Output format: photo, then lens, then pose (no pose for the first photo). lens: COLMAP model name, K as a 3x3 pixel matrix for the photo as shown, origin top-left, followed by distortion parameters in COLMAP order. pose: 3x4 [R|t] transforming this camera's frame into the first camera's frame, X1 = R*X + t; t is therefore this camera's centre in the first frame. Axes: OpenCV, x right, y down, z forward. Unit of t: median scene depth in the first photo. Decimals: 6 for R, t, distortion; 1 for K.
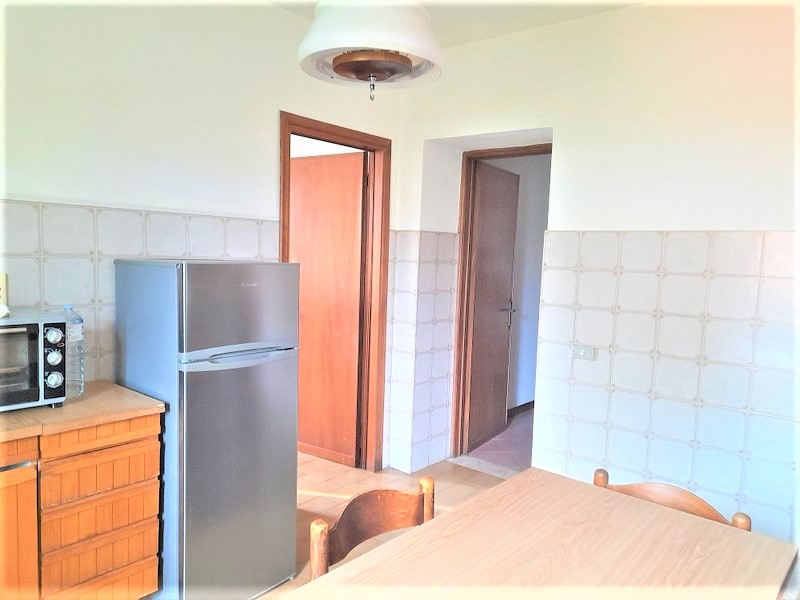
lens RADIAL K [[577.0, 0, 393.2], [0, 577.0, 295.8], [0, 0, 1]] dist [0.098948, -0.092082]
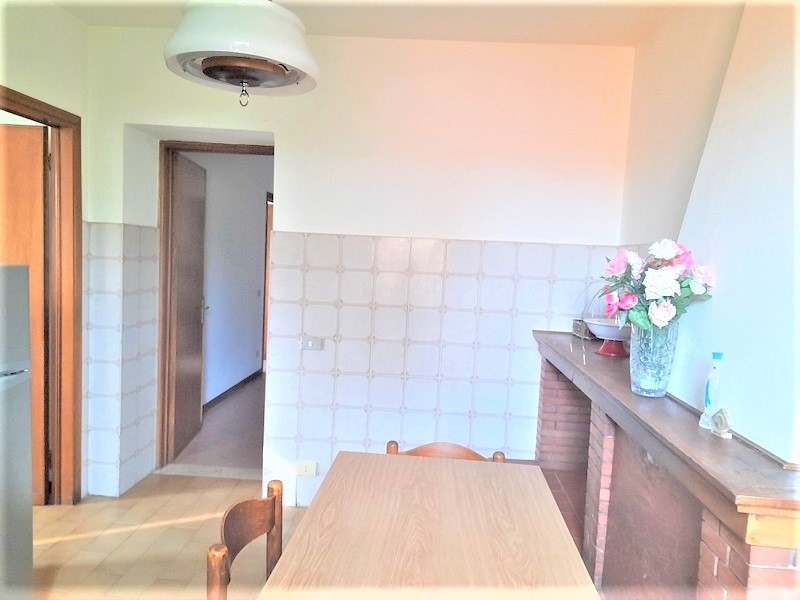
lens RADIAL K [[577.0, 0, 393.2], [0, 577.0, 295.8], [0, 0, 1]] dist [0.098948, -0.092082]
pose [[0.811242, -0.036237, 0.583586, -0.147934], [0.027285, 0.999337, 0.024124, -0.012408], [-0.584073, -0.003647, 0.811693, 0.019925]]
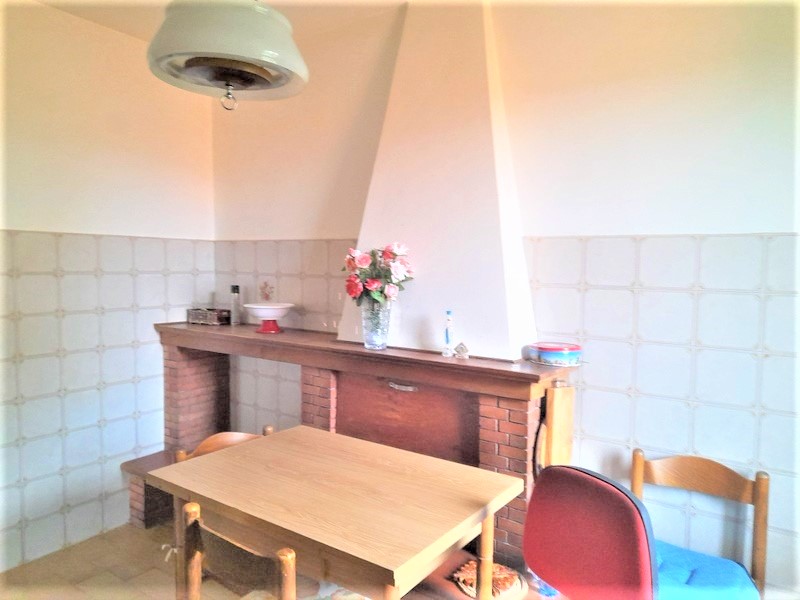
lens RADIAL K [[577.0, 0, 393.2], [0, 577.0, 295.8], [0, 0, 1]] dist [0.098948, -0.092082]
pose [[-0.084675, -0.093697, 0.991993, -0.364551], [0.057260, 0.993466, 0.098723, -0.041576], [-0.994762, 0.065161, -0.078756, 0.296376]]
